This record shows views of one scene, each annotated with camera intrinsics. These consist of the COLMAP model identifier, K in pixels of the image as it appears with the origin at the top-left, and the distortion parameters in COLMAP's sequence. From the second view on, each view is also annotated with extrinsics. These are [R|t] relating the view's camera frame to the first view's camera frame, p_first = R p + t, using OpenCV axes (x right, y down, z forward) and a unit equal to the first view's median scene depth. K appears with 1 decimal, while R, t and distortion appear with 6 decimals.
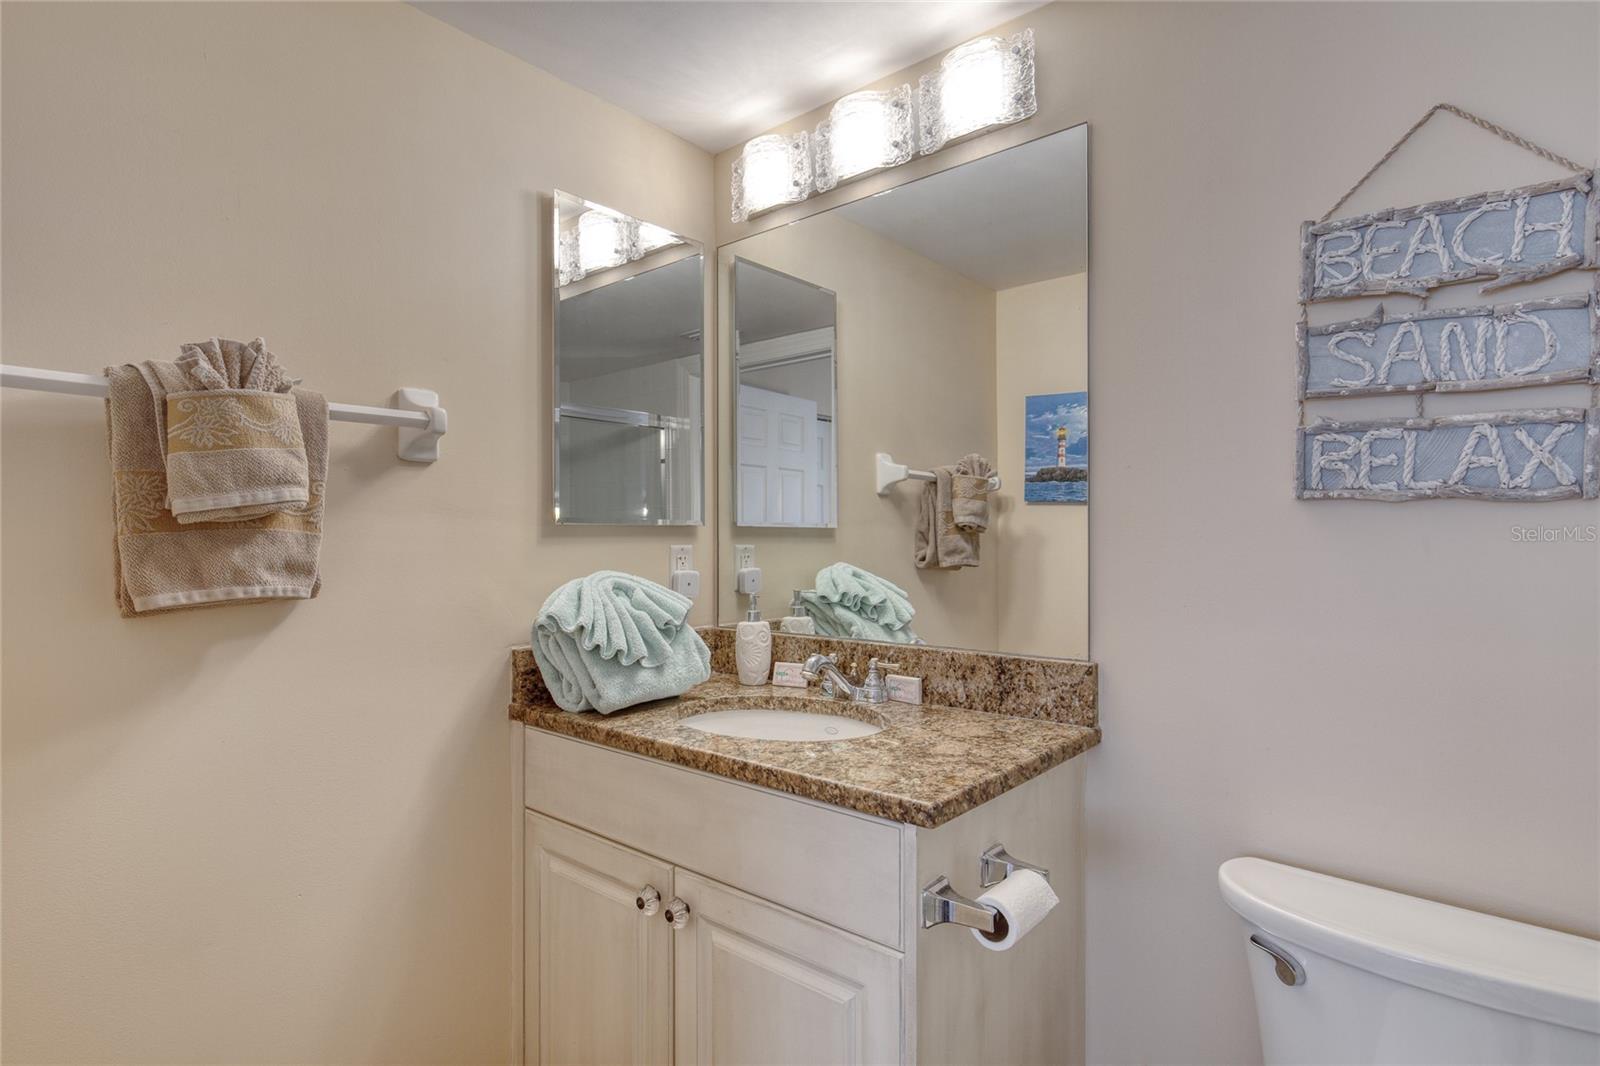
lens RADIAL K [[811.5, 0, 788.3], [0, 811.5, 535.3], [0, 0, 1]] dist [0.000135, 0.002278]
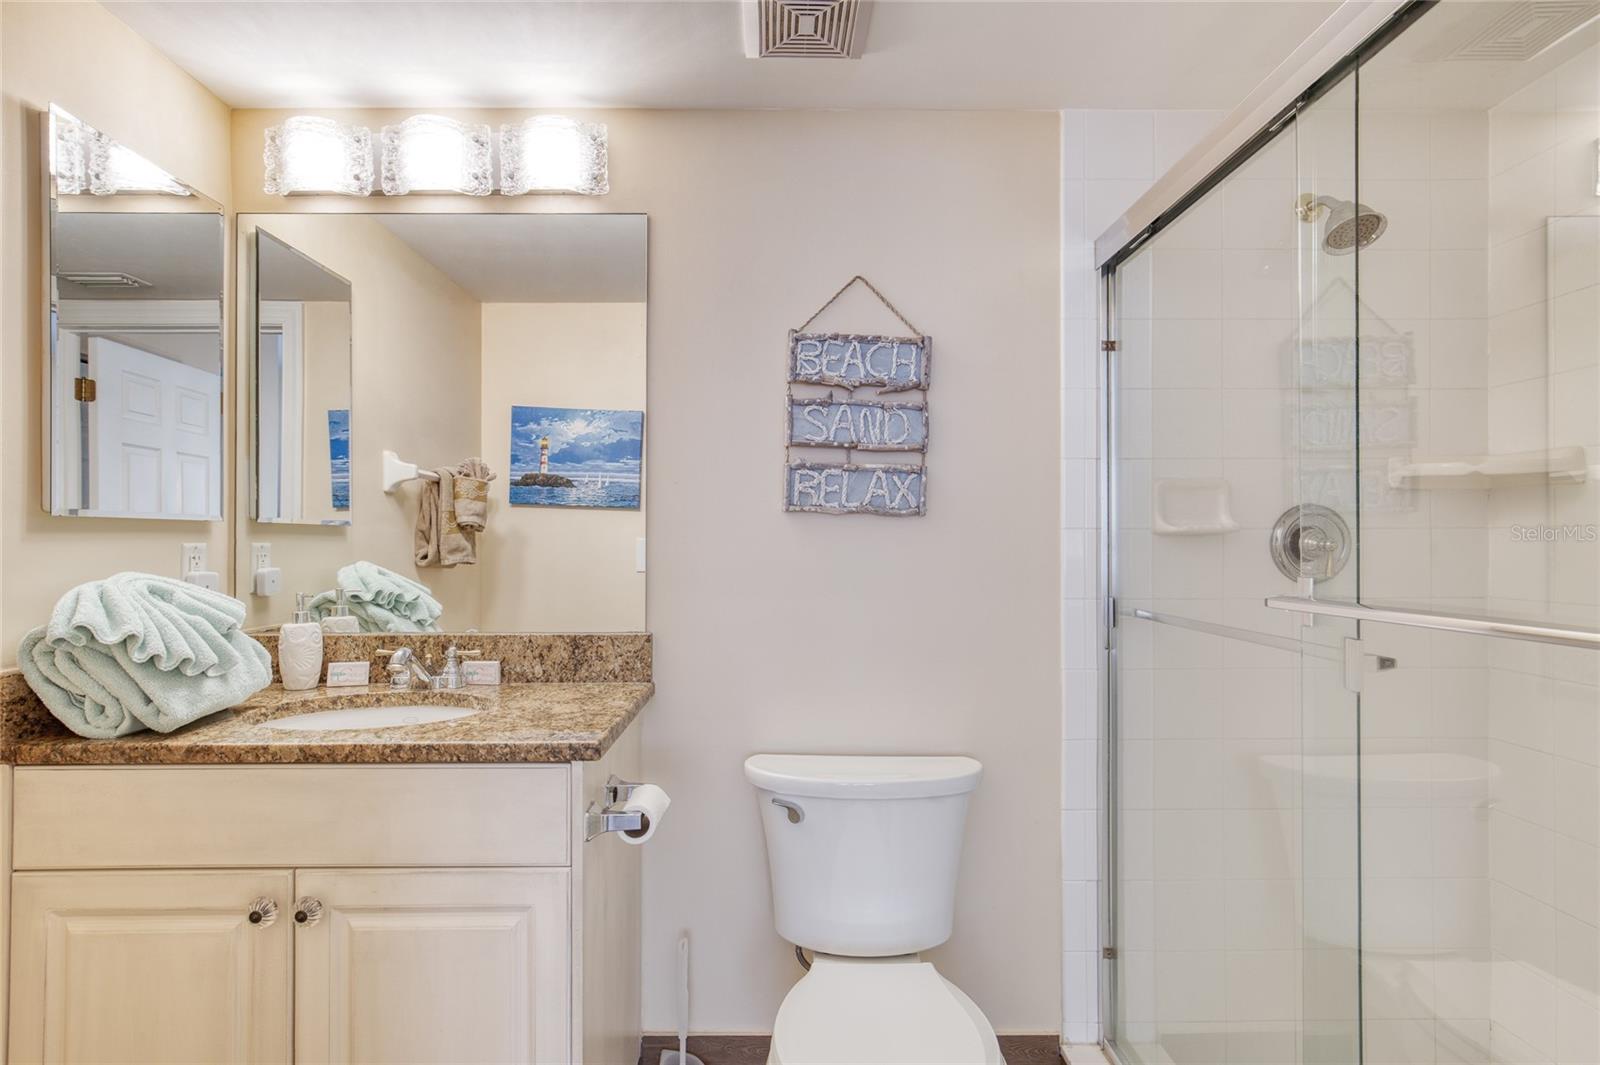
lens RADIAL K [[811.5, 0, 788.3], [0, 811.5, 534.8], [0, 0, 1]] dist [0.000135, 0.002278]
pose [[0.749200, 0.006005, 0.662316, -0.295997], [-0.005074, 0.999982, -0.003326, 0.003791], [-0.662324, -0.000869, 0.749217, -0.108733]]
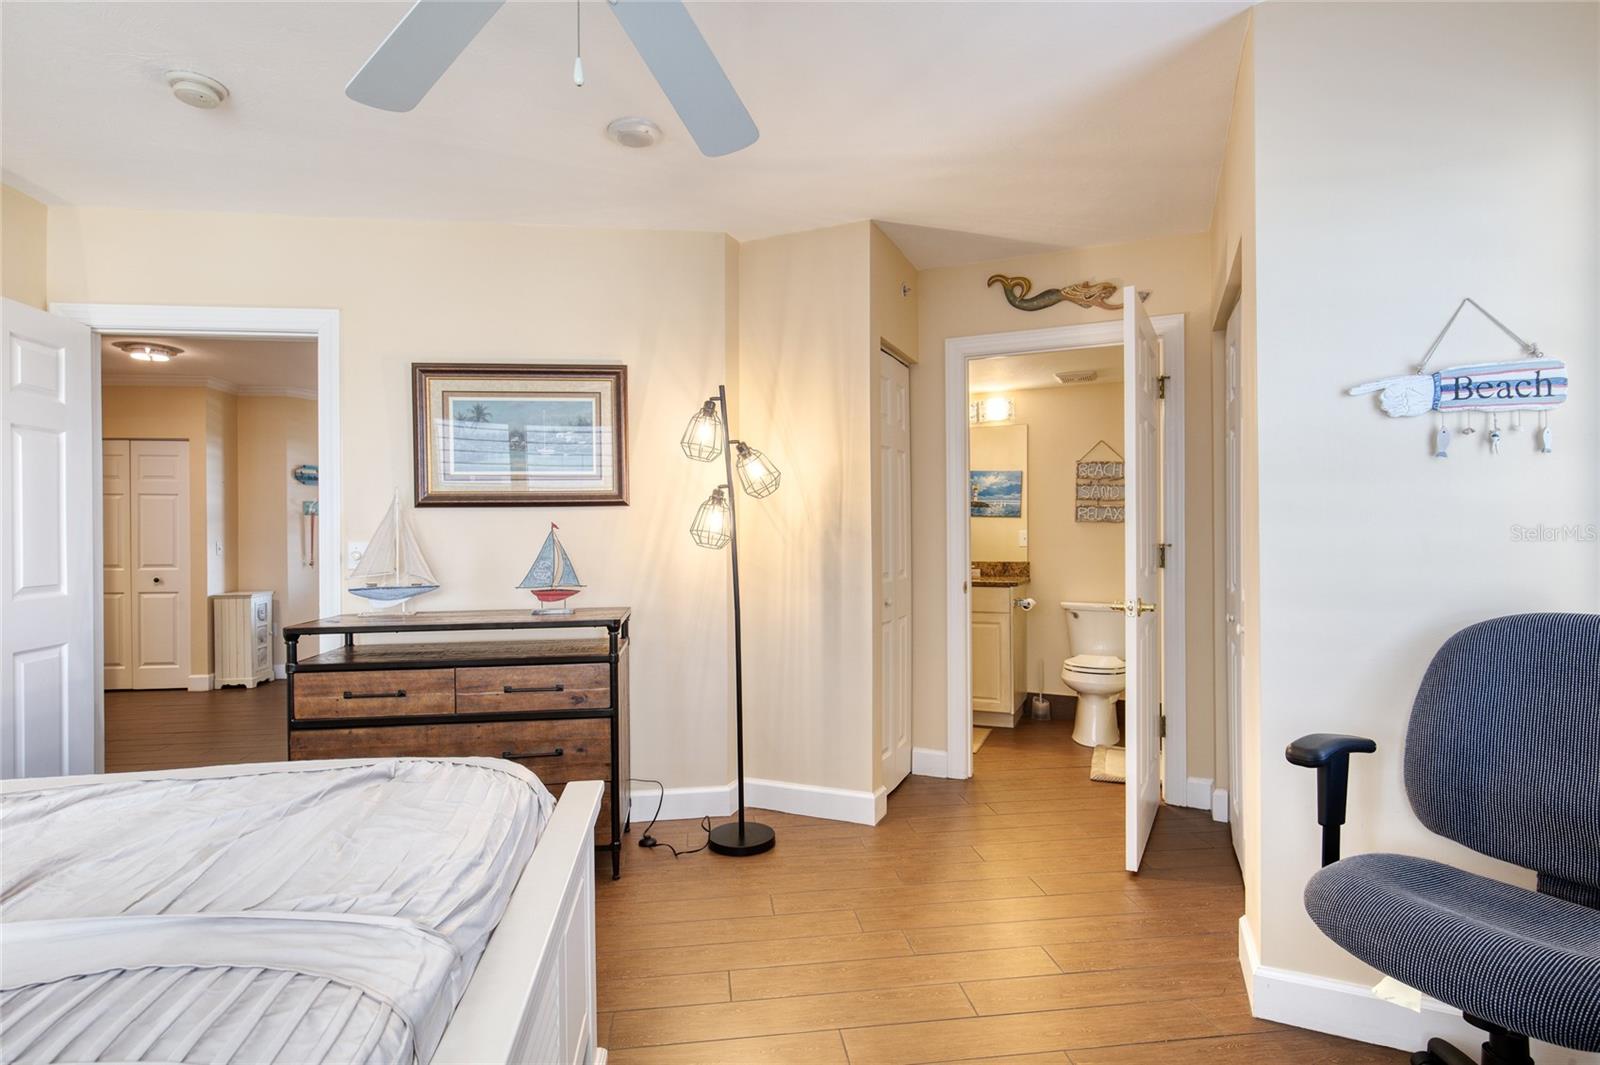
lens RADIAL K [[811.5, 0, 788.3], [0, 811.5, 534.8], [0, 0, 1]] dist [0.000135, 0.002278]
pose [[0.960400, -0.005071, 0.278578, -1.731232], [0.003493, 0.999975, 0.006162, -0.001859], [-0.278602, -0.004945, 0.960394, -2.312759]]
